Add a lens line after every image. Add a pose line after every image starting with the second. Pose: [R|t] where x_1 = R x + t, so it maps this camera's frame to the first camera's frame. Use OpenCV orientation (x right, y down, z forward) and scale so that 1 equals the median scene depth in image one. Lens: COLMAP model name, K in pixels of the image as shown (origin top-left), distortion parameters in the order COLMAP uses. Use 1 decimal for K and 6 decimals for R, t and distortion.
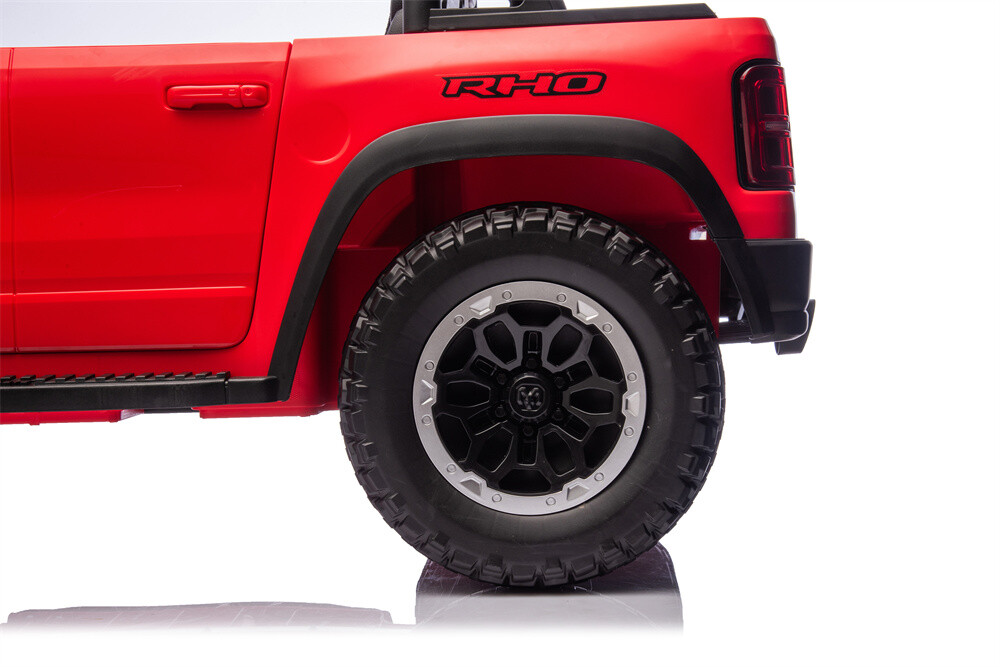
lens RADIAL K [[1644.3, 0, 469.9], [0, 1644.3, 404.2], [0, 0, 1]] dist [-0.132195, 0.000000]
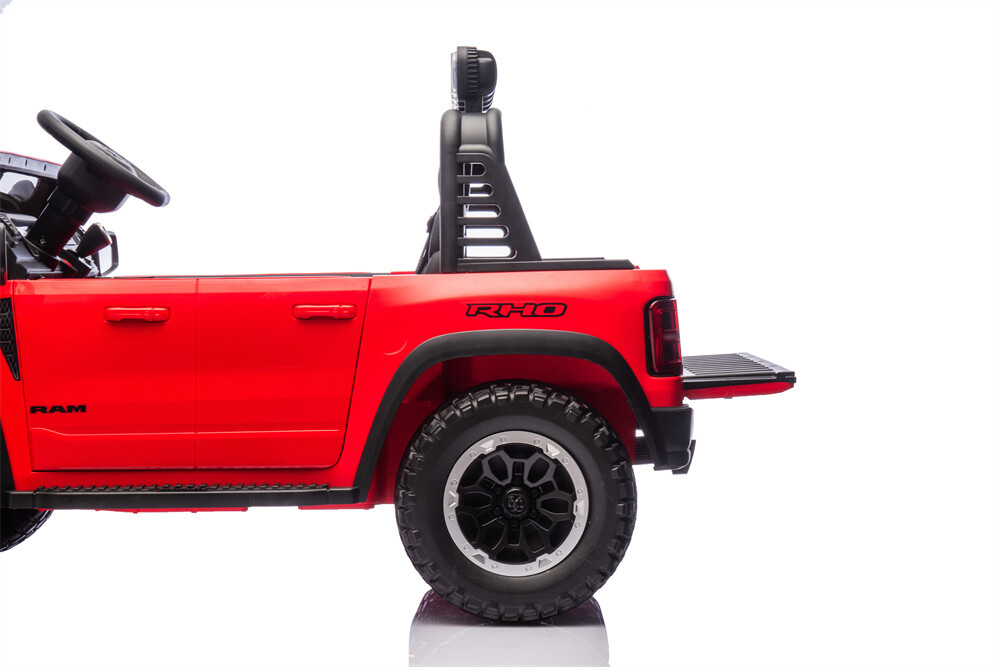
lens RADIAL K [[2019.8, 0, 503.2], [0, 2019.8, 332.1], [0, 0, 1]] dist [-0.203160, 0.000000]
pose [[0.996307, 0.020519, 0.083376, -0.145016], [-0.014545, 0.997325, -0.071629, -0.029751], [-0.084623, 0.070152, 0.993940, -0.976473]]
